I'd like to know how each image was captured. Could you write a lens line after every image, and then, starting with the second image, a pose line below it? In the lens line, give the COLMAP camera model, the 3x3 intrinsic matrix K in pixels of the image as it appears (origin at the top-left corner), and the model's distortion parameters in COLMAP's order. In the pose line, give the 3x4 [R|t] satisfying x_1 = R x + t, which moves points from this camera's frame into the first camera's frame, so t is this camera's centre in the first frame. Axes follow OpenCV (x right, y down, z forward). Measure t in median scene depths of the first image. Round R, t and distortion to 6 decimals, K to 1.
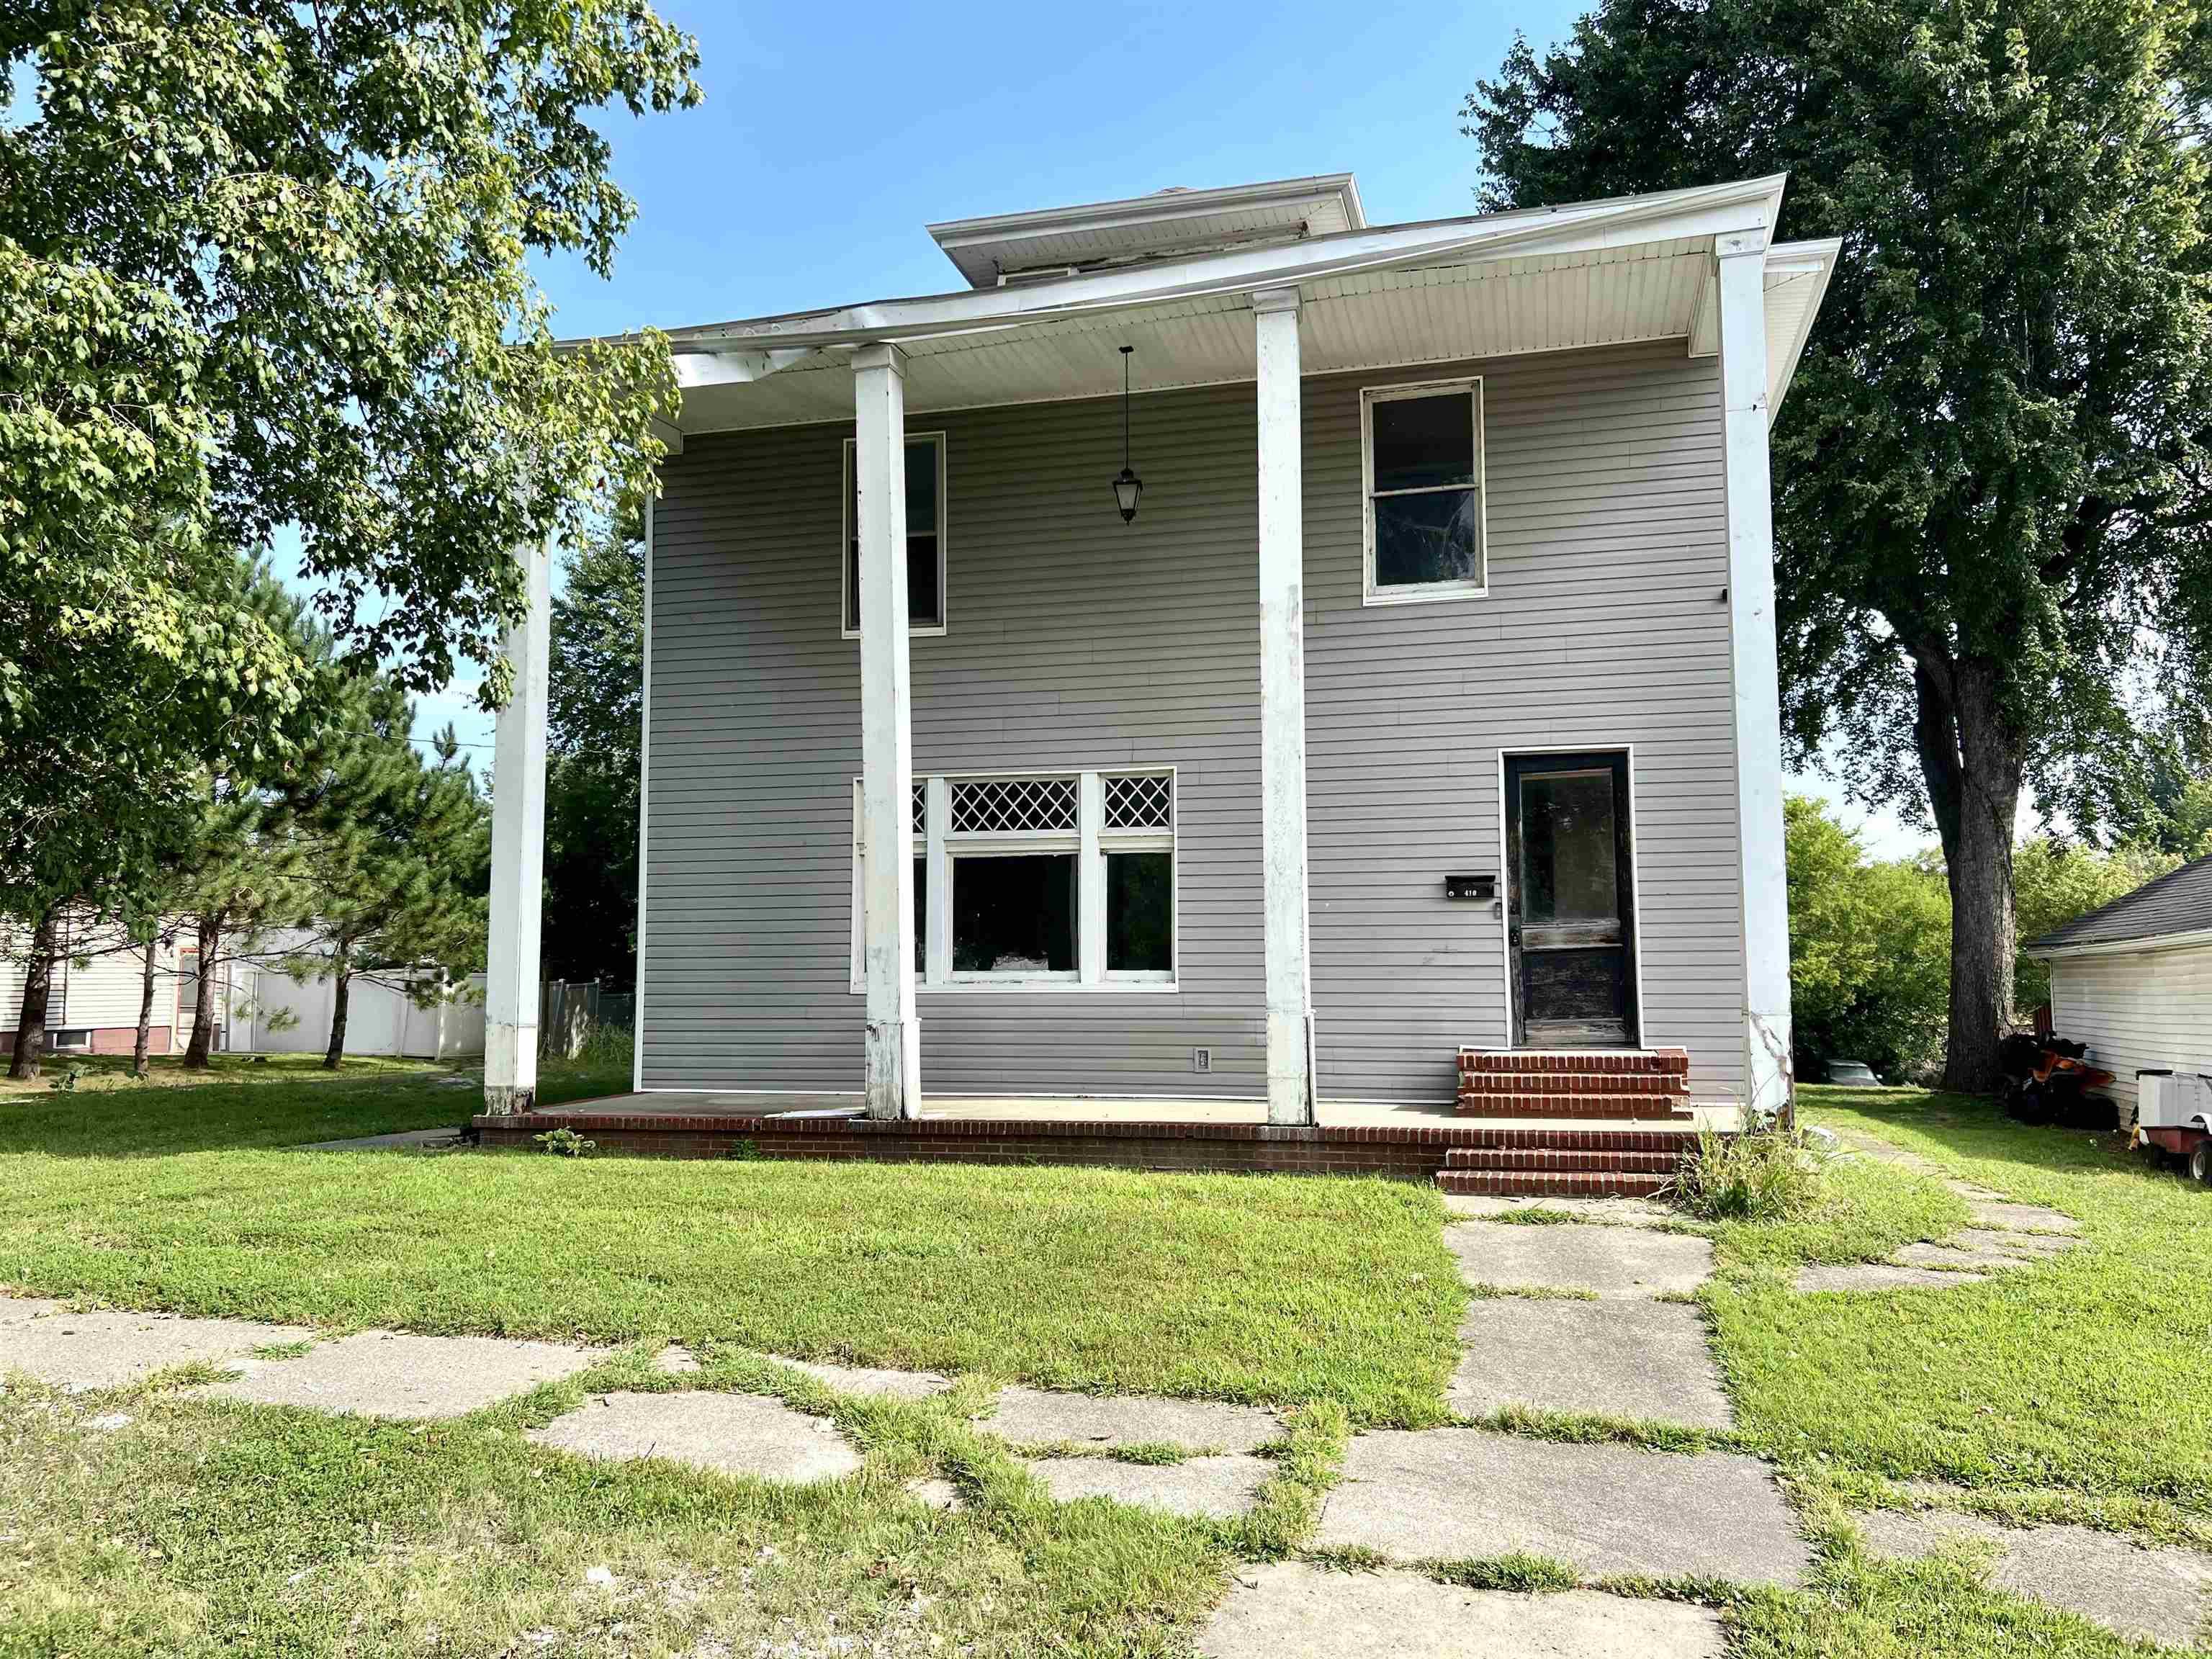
lens RADIAL K [[1511.5, 0, 1139.6], [0, 1511.5, 825.7], [0, 0, 1]] dist [0.072528, -0.082745]
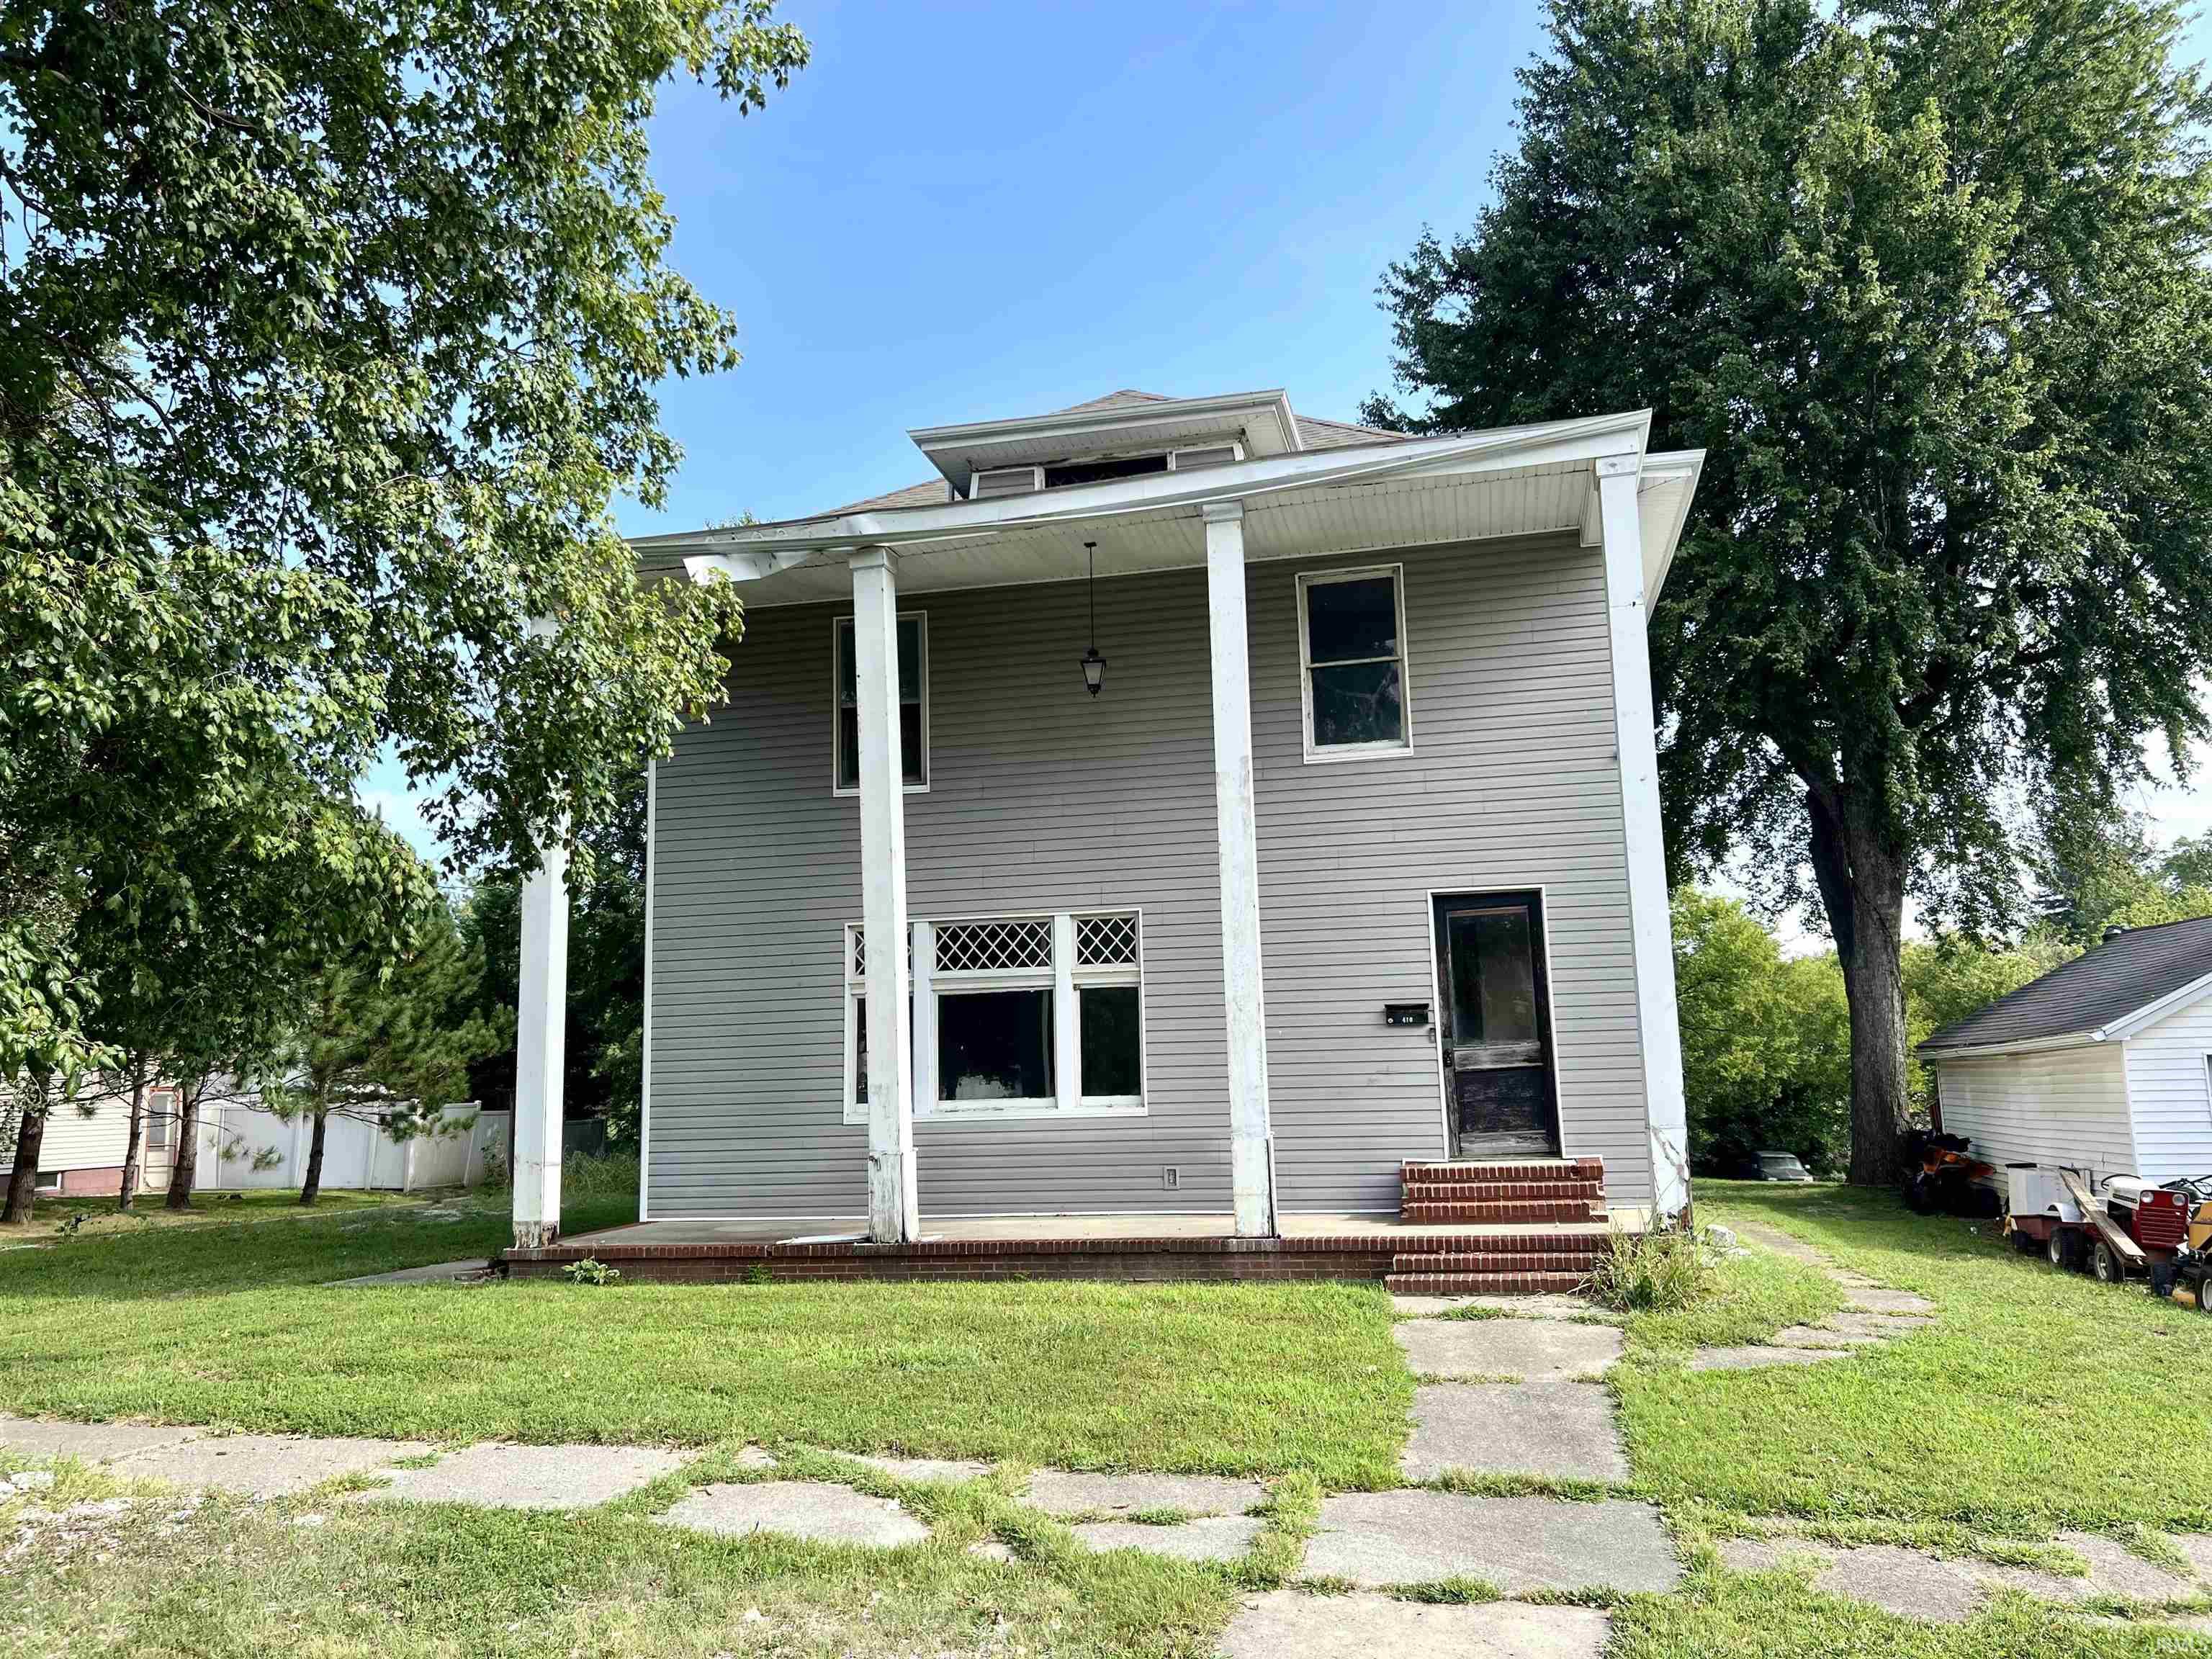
lens RADIAL K [[1511.5, 0, 1139.6], [0, 1511.5, 825.7], [0, 0, 1]] dist [0.072528, -0.082745]
pose [[0.999006, -0.017549, 0.040966, -0.024649], [0.020241, 0.997598, -0.066245, -0.030587], [-0.039705, 0.067008, 0.996962, -0.126752]]
